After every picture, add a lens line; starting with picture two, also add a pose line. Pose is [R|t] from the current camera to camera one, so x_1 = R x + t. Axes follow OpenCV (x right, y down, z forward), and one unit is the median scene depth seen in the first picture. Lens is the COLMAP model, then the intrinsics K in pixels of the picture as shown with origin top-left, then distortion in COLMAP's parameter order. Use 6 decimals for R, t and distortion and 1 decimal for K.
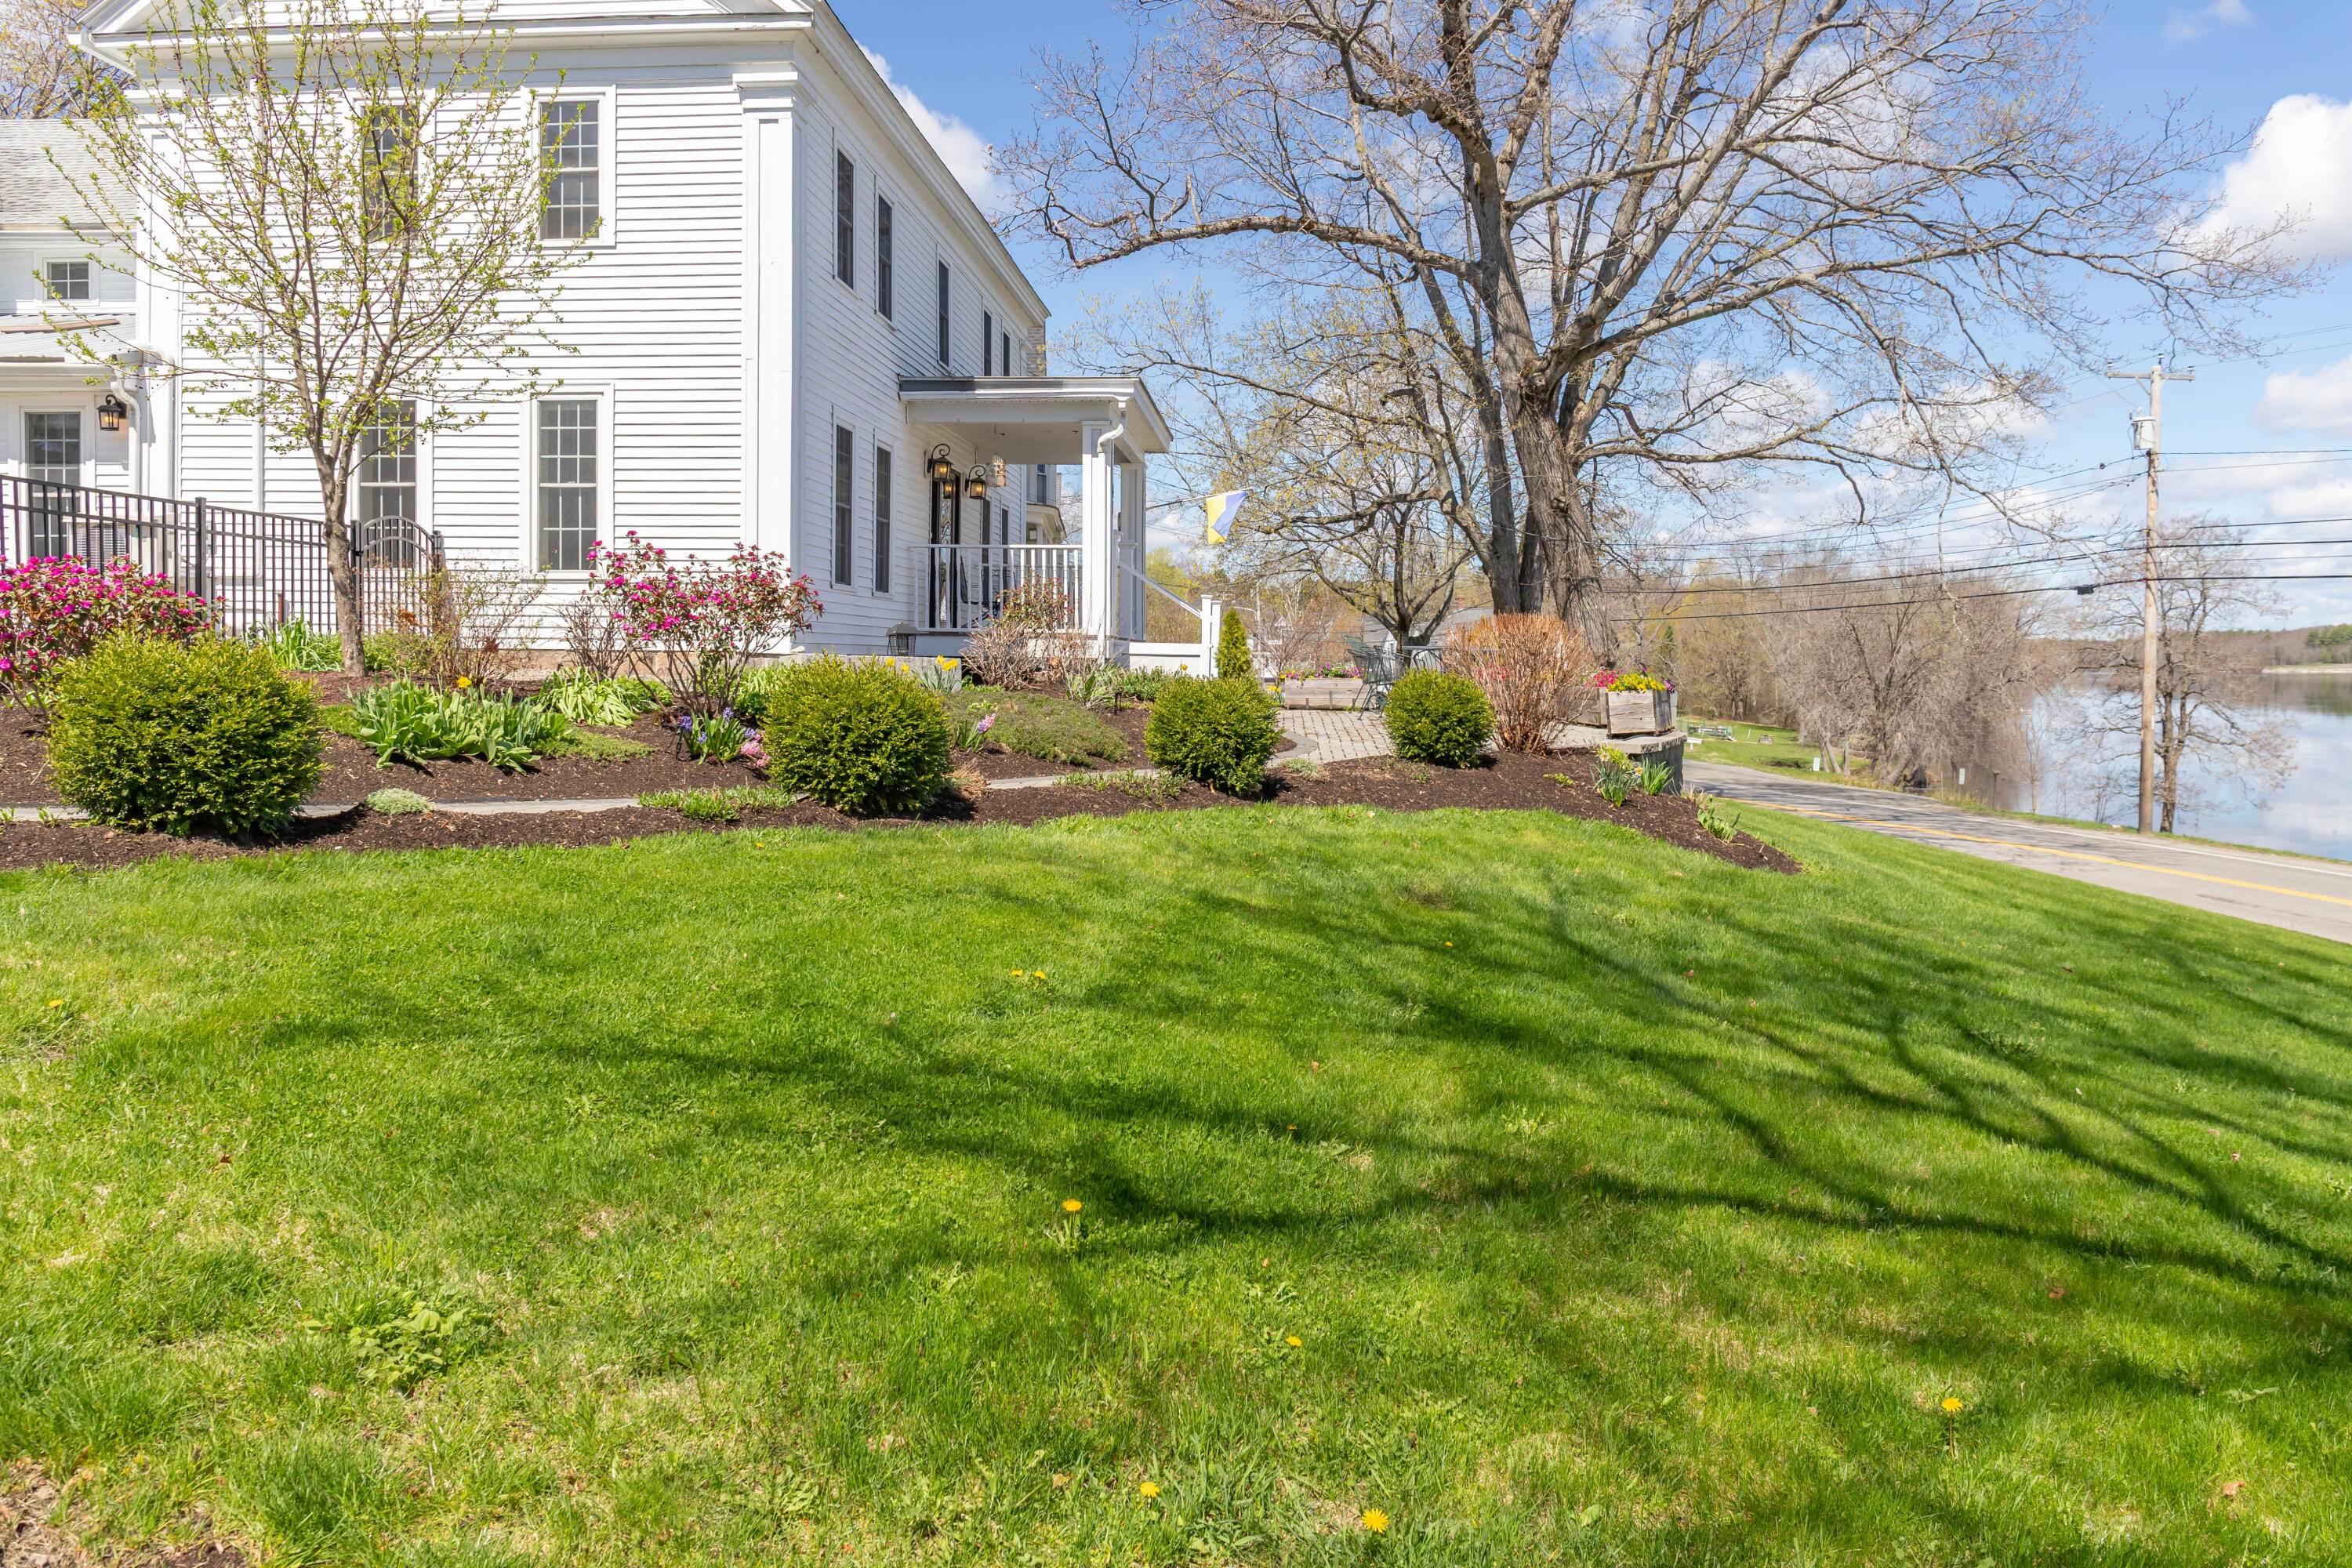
lens RADIAL K [[1641.1, 0, 1173.9], [0, 1641.1, 695.3], [0, 0, 1]] dist [-0.011250, -0.002748]
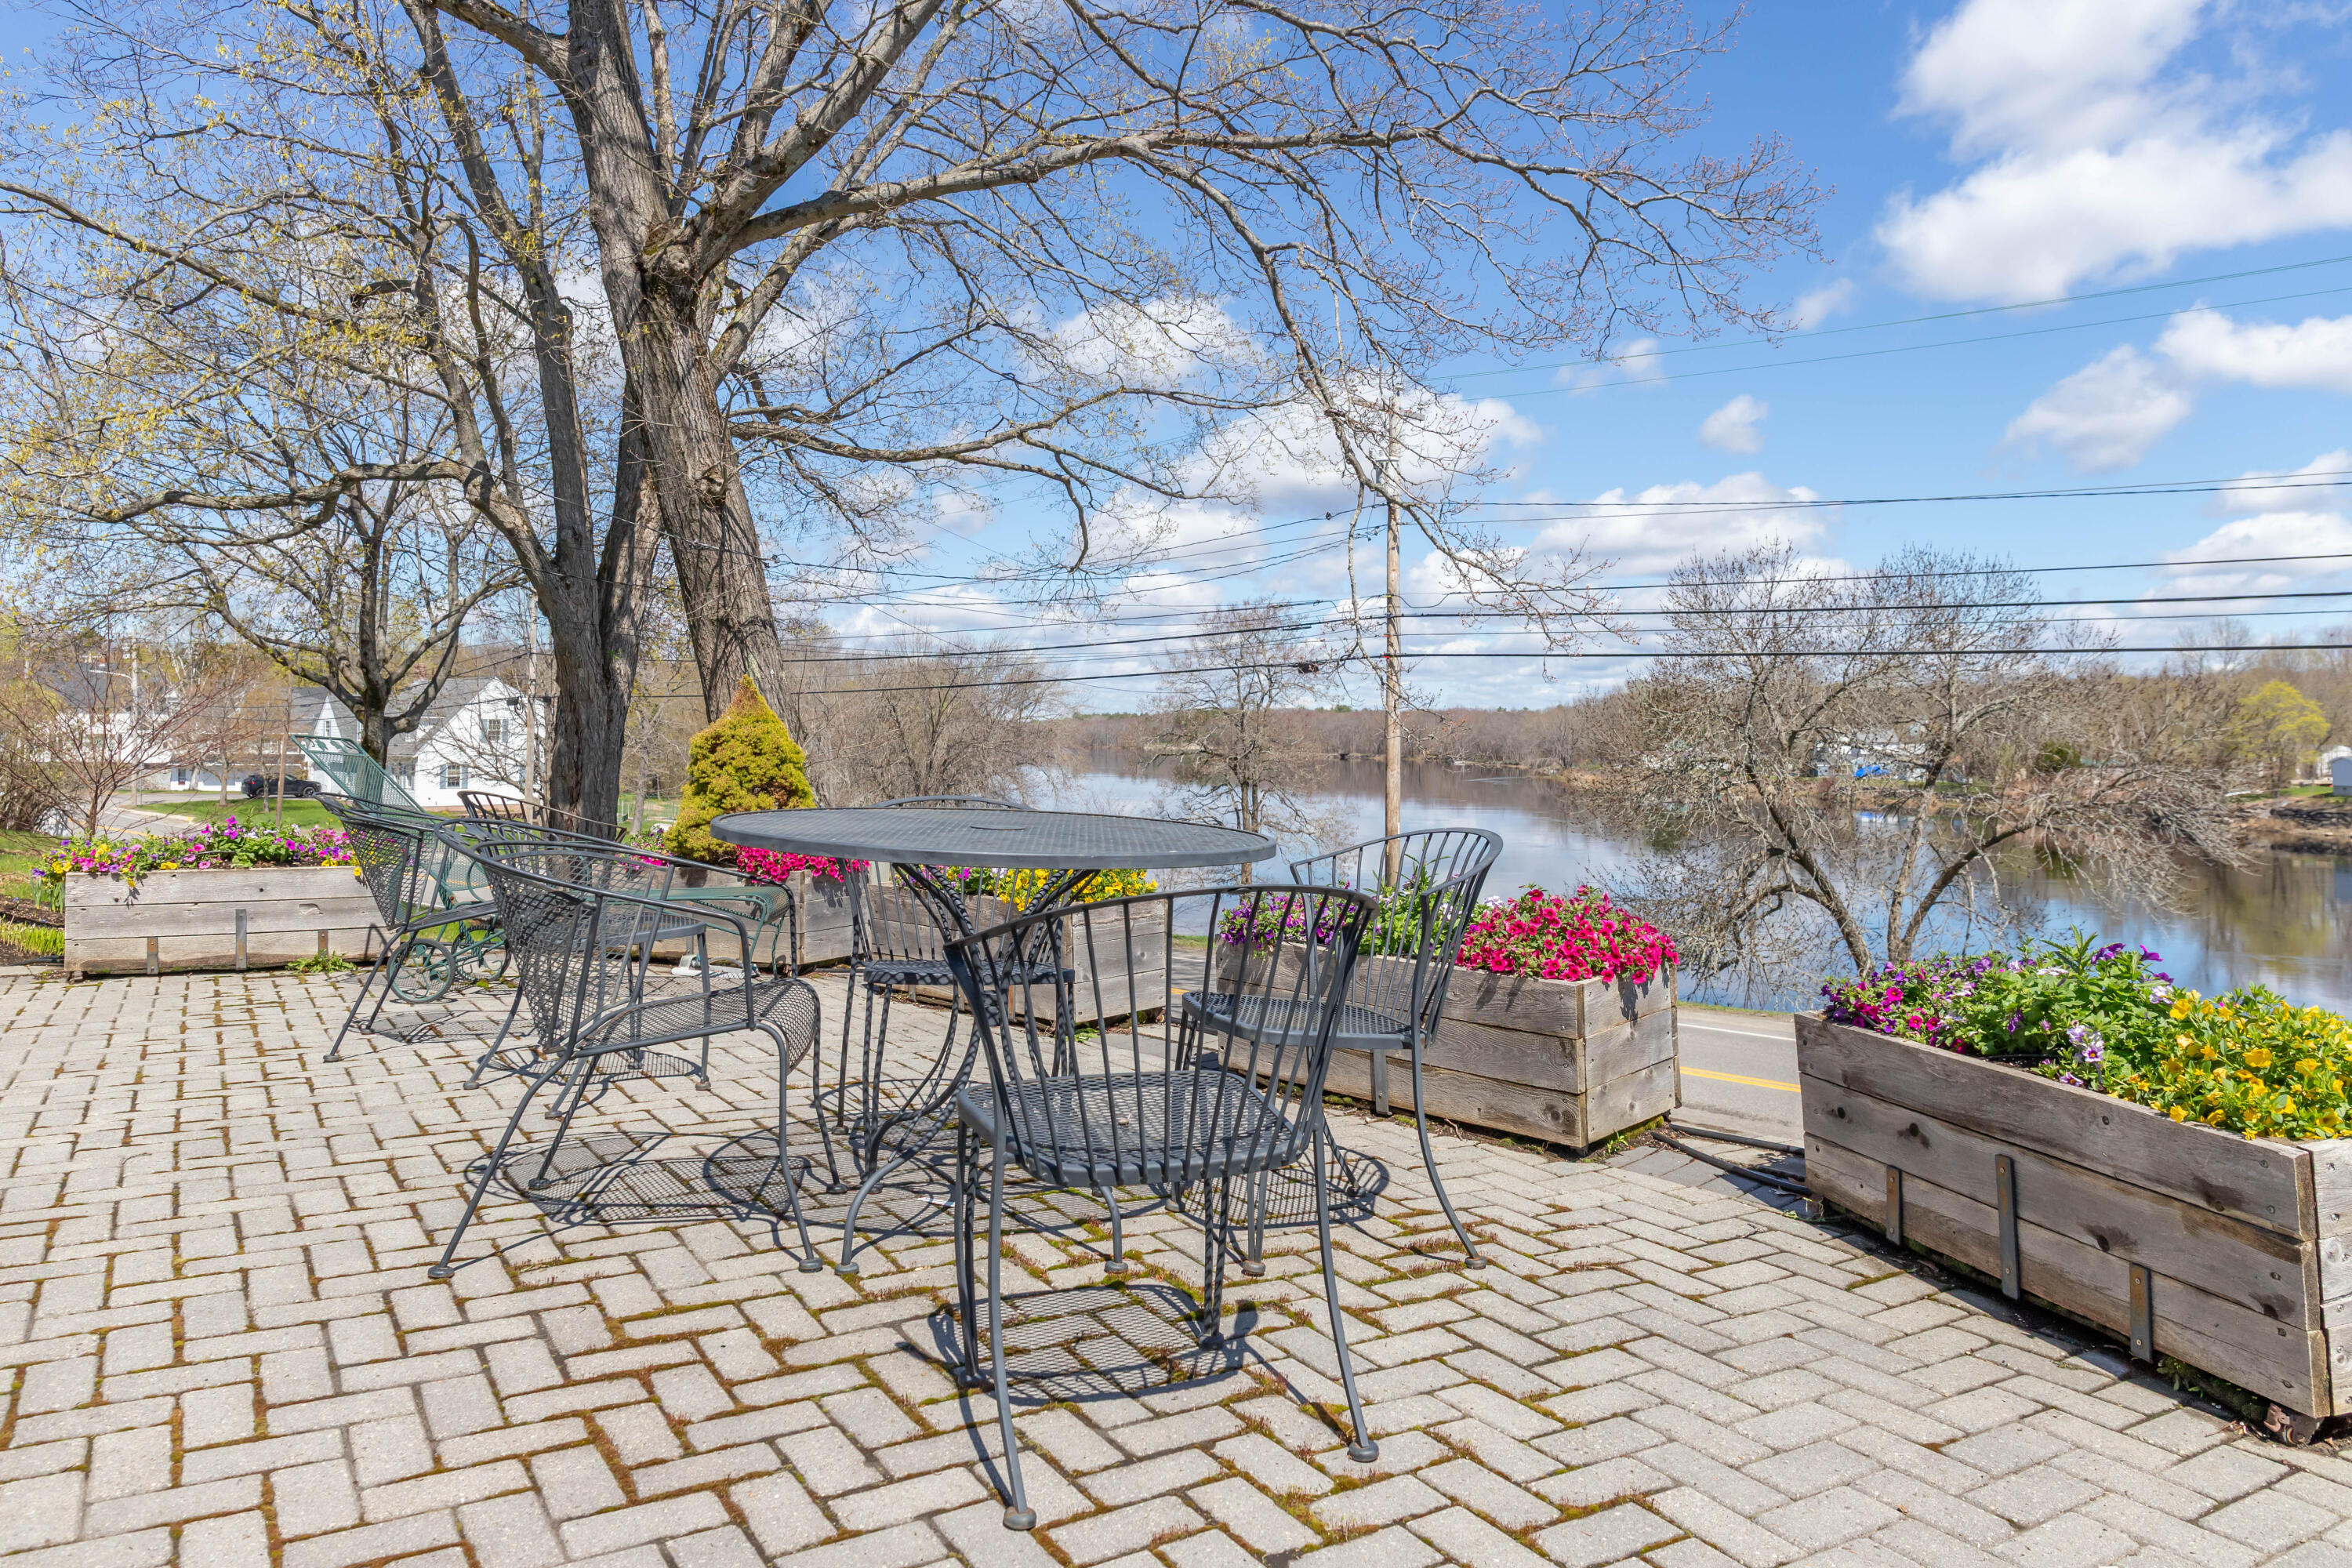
lens RADIAL K [[1641.1, 0, 1173.9], [0, 1641.1, 695.3], [0, 0, 1]] dist [-0.011250, -0.002748]
pose [[0.817247, 0.016333, 0.576056, 0.037616], [0.010927, 0.998979, -0.043826, -0.016937], [-0.576184, 0.042111, 0.816235, 0.397611]]
